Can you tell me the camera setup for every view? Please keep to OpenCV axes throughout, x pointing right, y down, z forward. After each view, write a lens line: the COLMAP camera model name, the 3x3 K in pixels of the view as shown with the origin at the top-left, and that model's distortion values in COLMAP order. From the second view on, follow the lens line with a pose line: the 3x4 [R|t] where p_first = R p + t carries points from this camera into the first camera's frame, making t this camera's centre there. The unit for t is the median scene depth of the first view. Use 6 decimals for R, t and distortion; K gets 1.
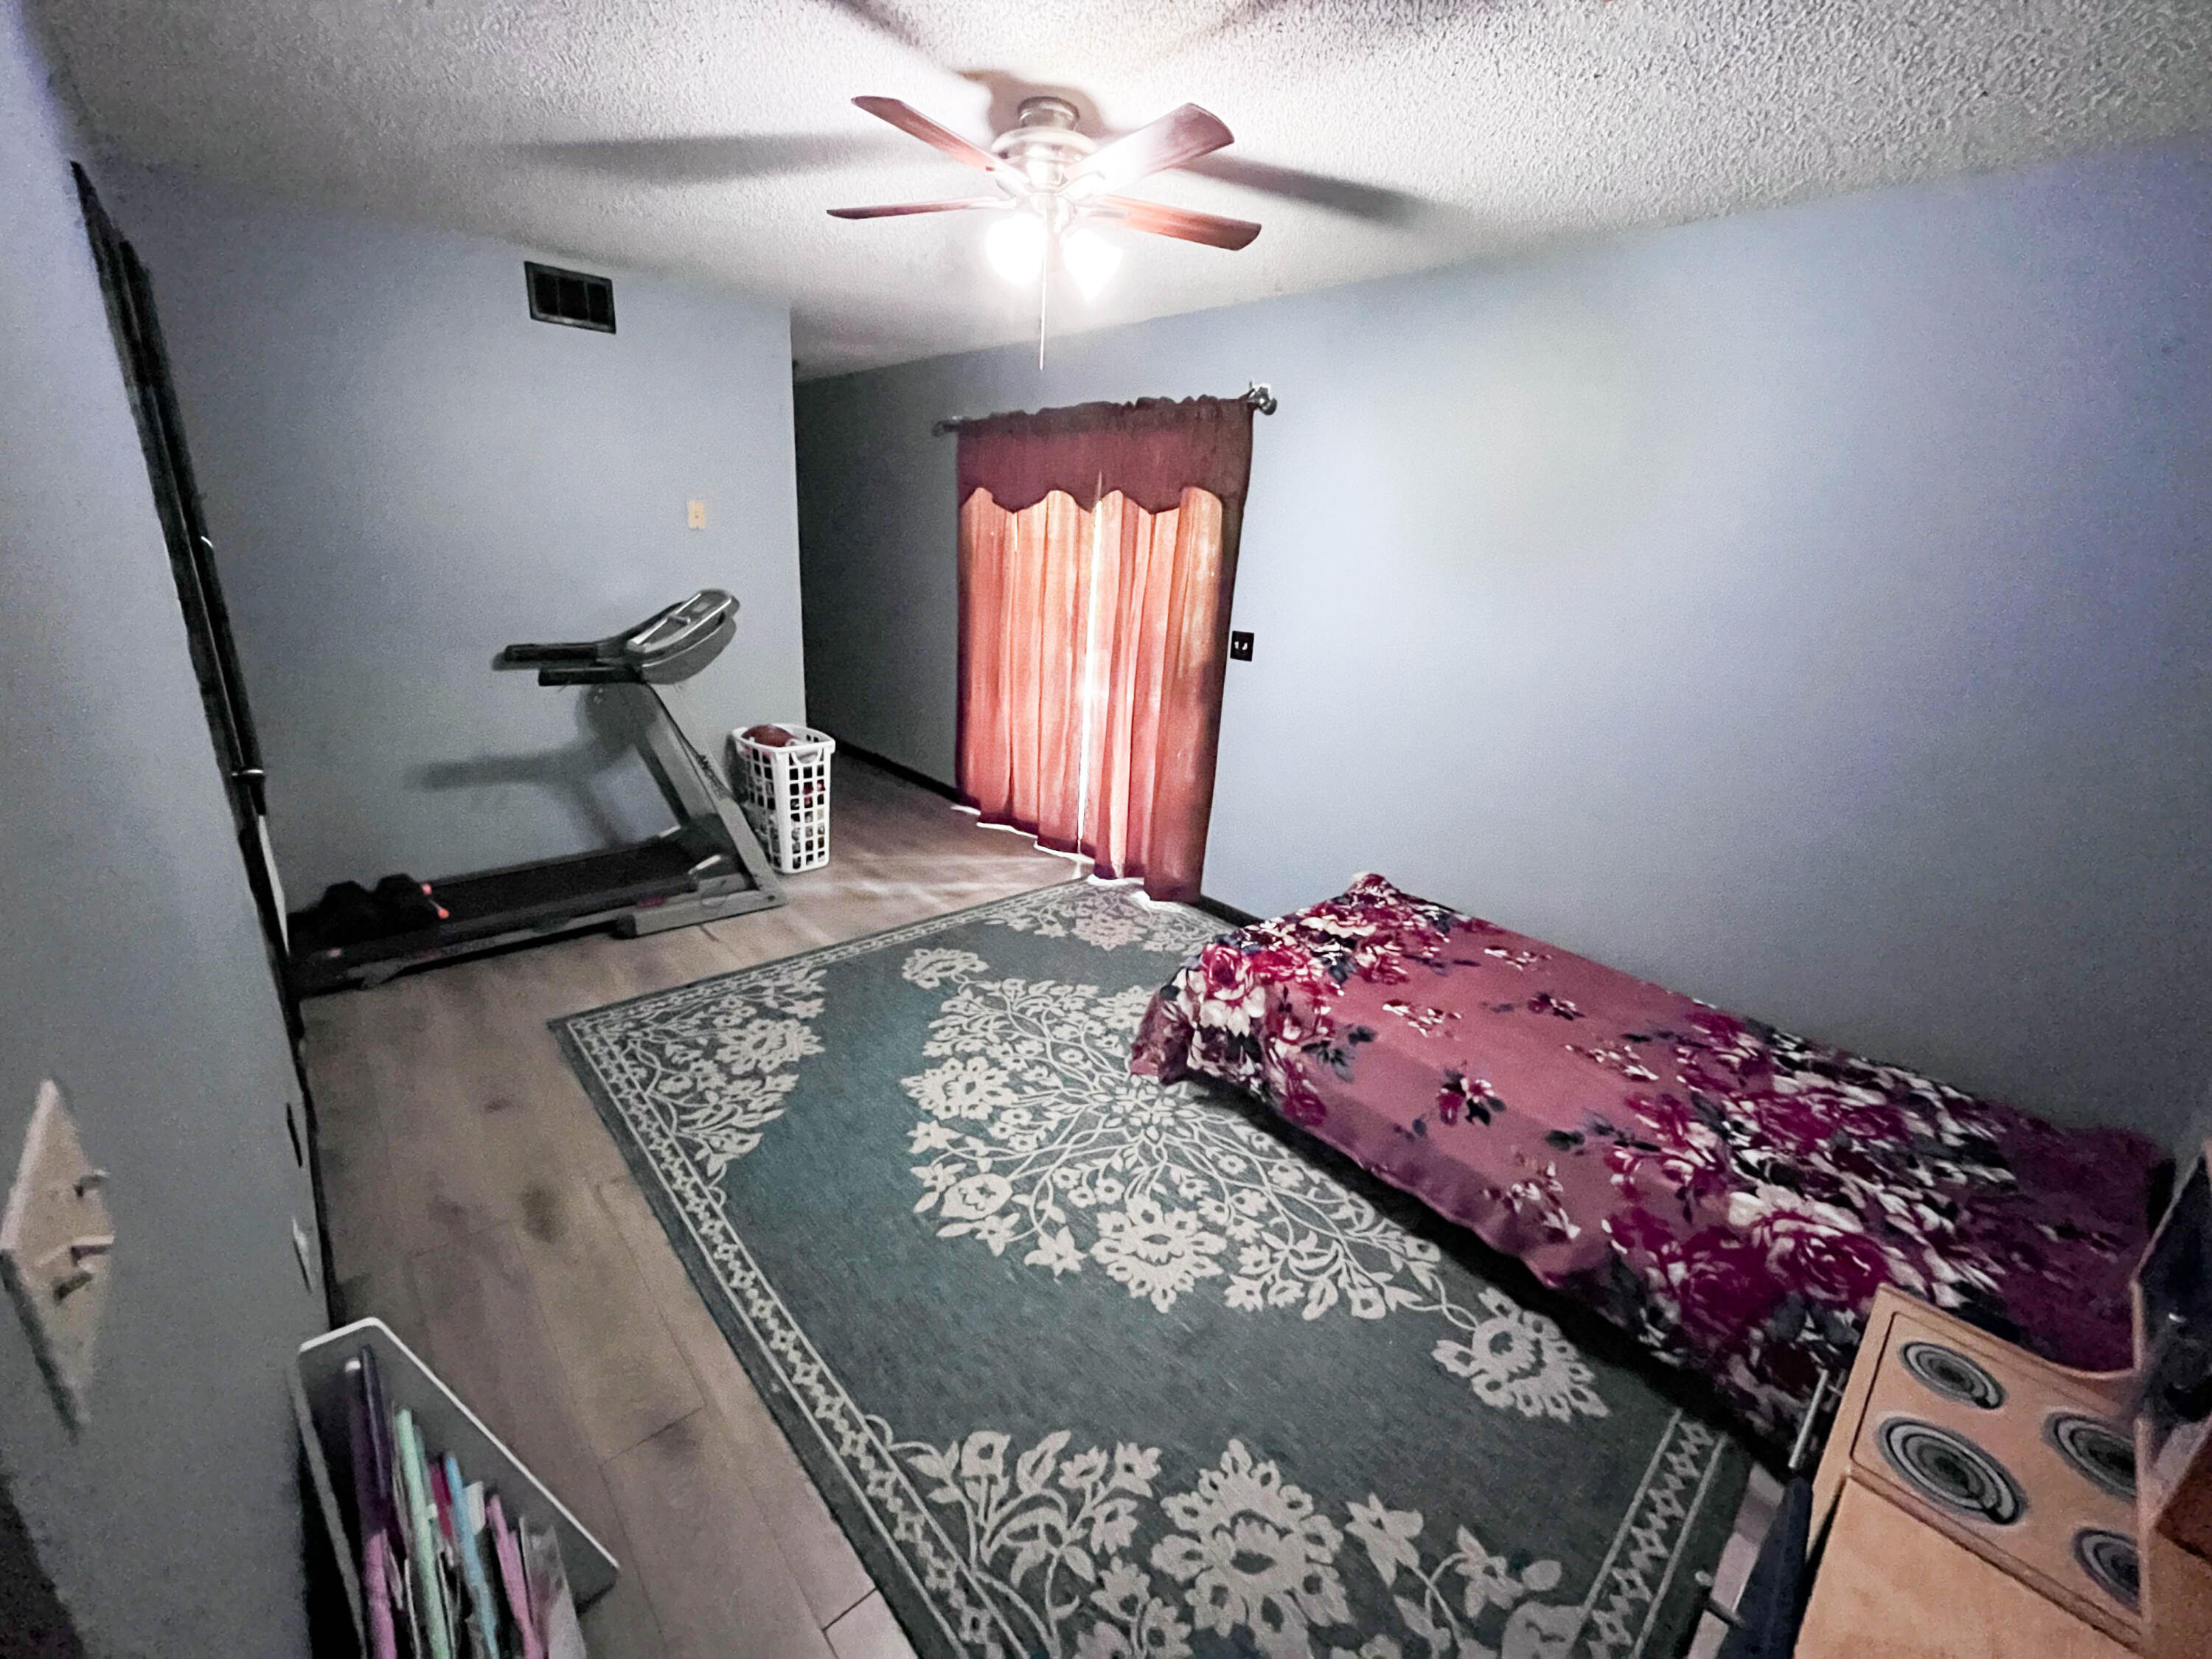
lens RADIAL K [[903.0, 0, 1106.1], [0, 903.0, 829.7], [0, 0, 1]] dist [-0.001299, 0.000178]
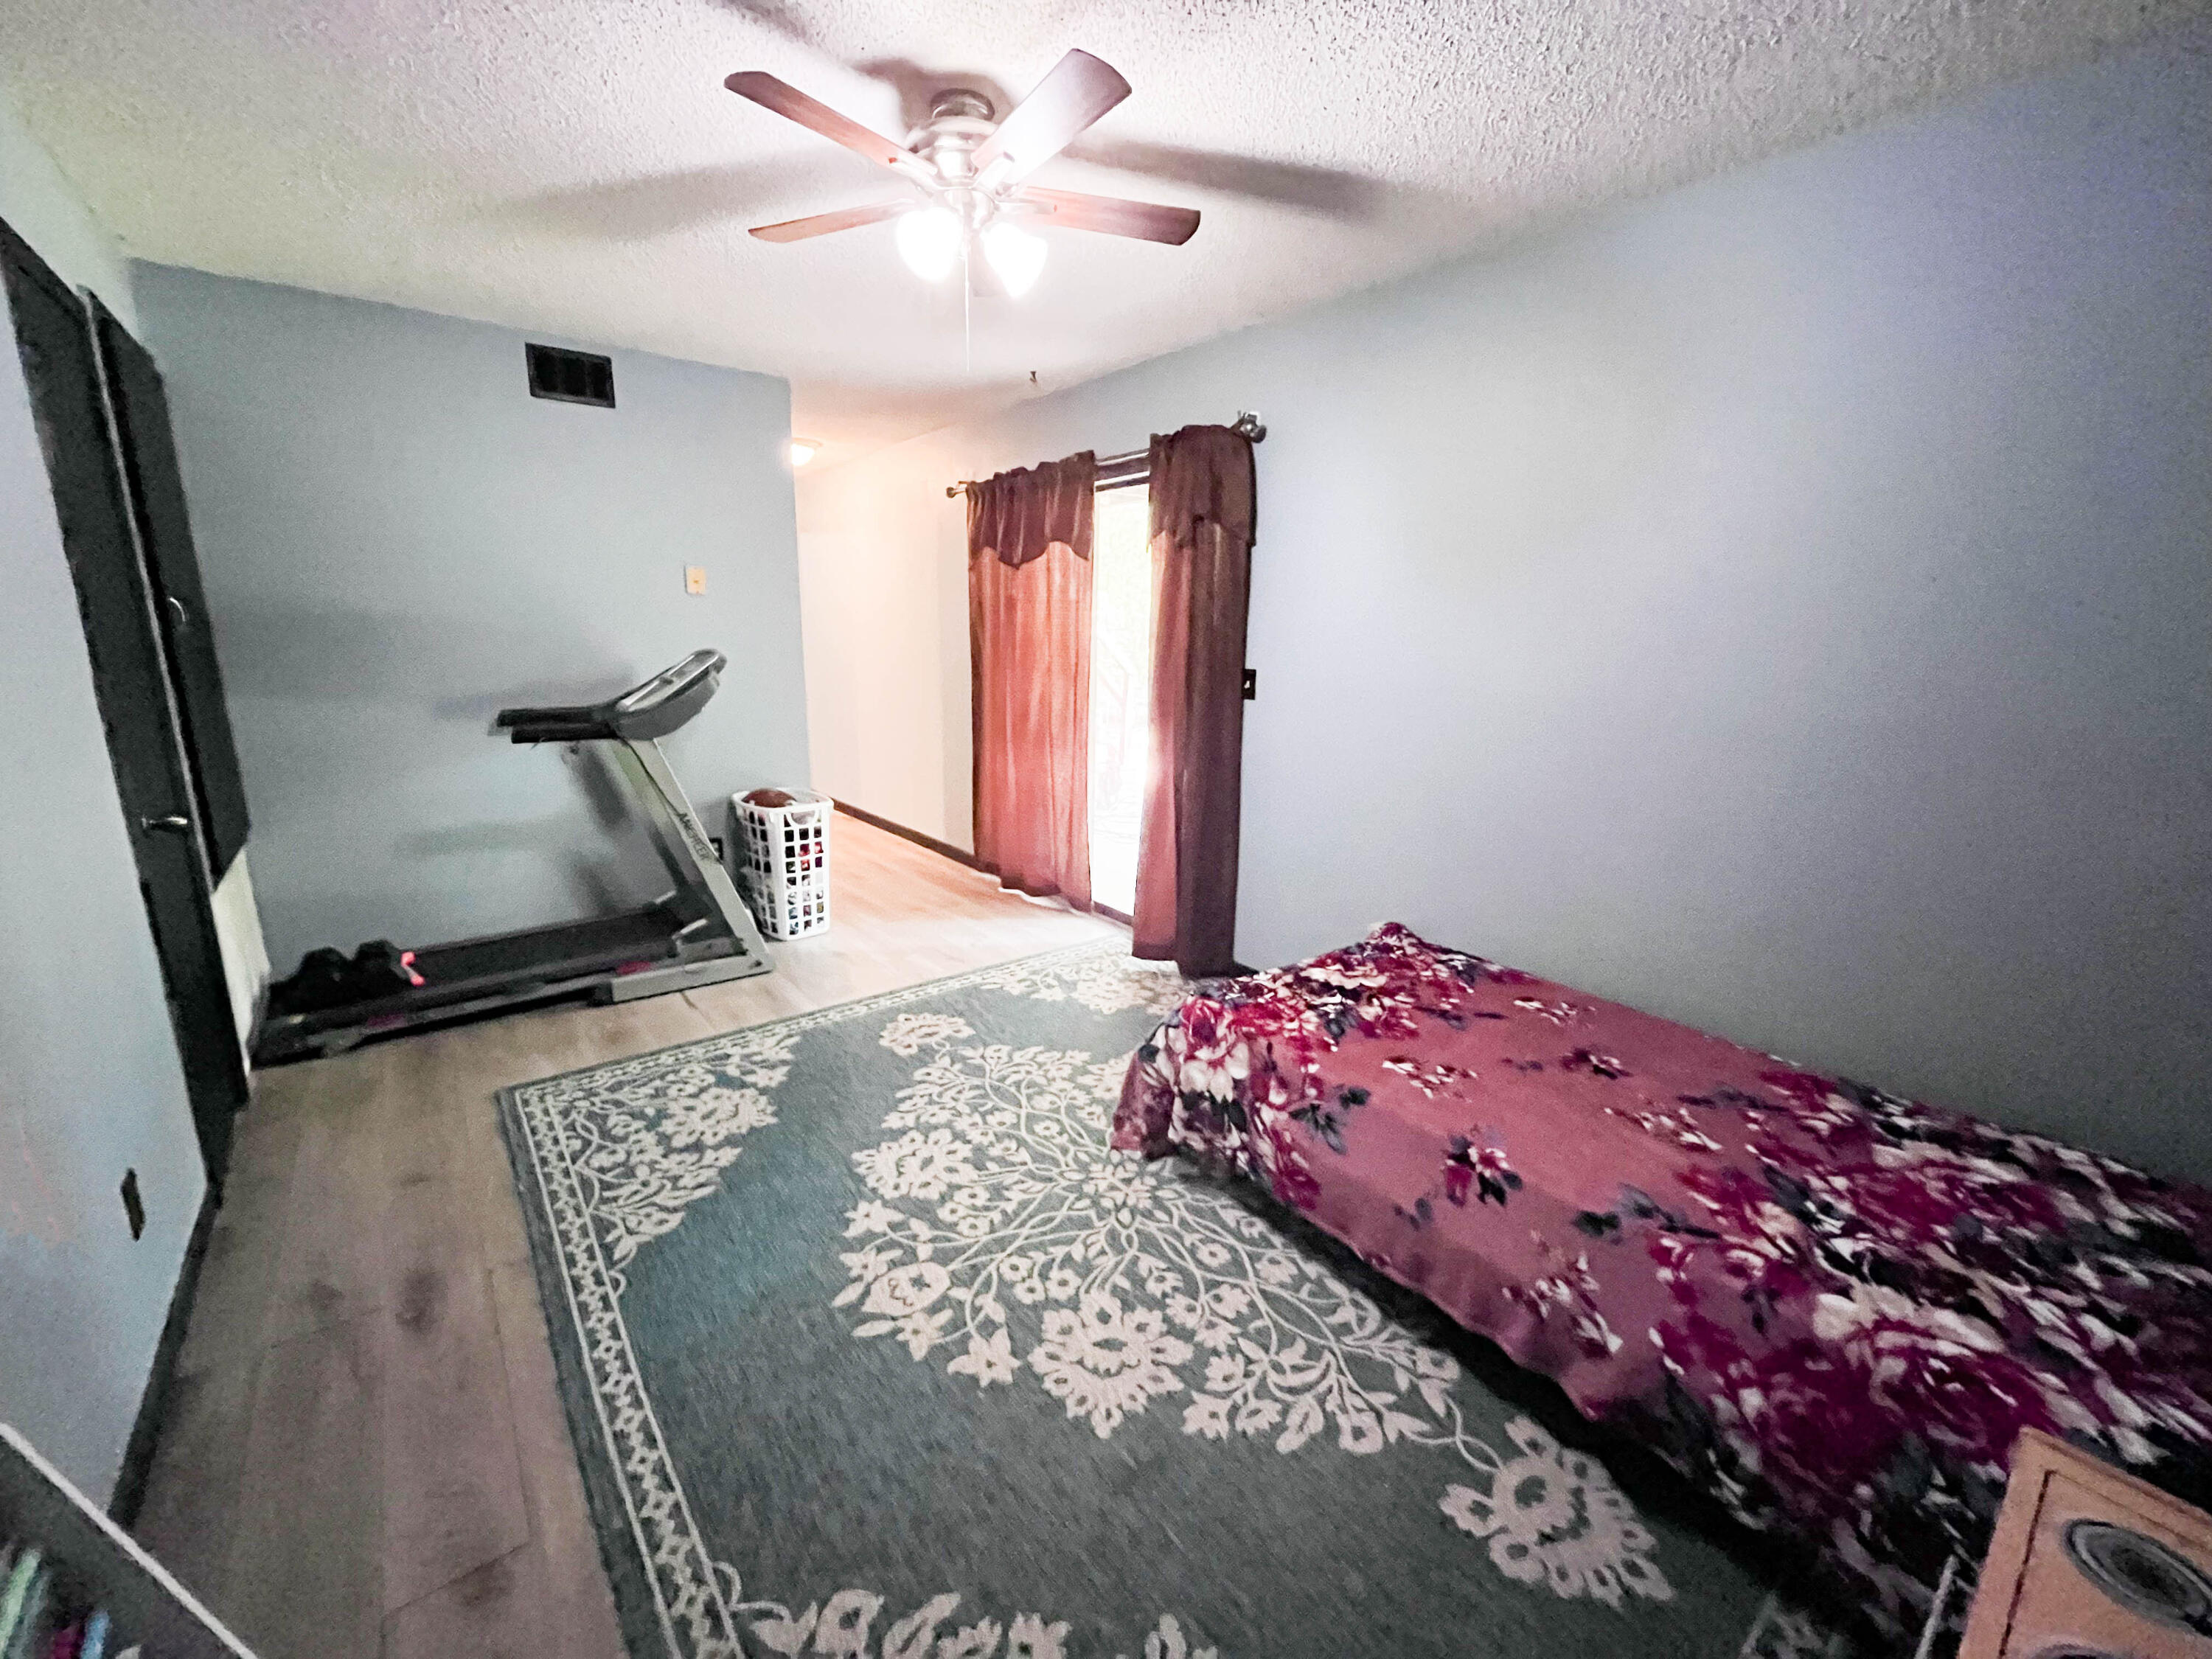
lens RADIAL K [[903.0, 0, 1103.2], [0, 903.0, 827.8], [0, 0, 1]] dist [-0.001299, 0.000178]
pose [[0.996478, -0.026200, -0.079658, 0.124822], [0.018430, 0.995137, -0.096760, 0.055005], [0.081806, 0.094951, 0.992115, 0.117930]]
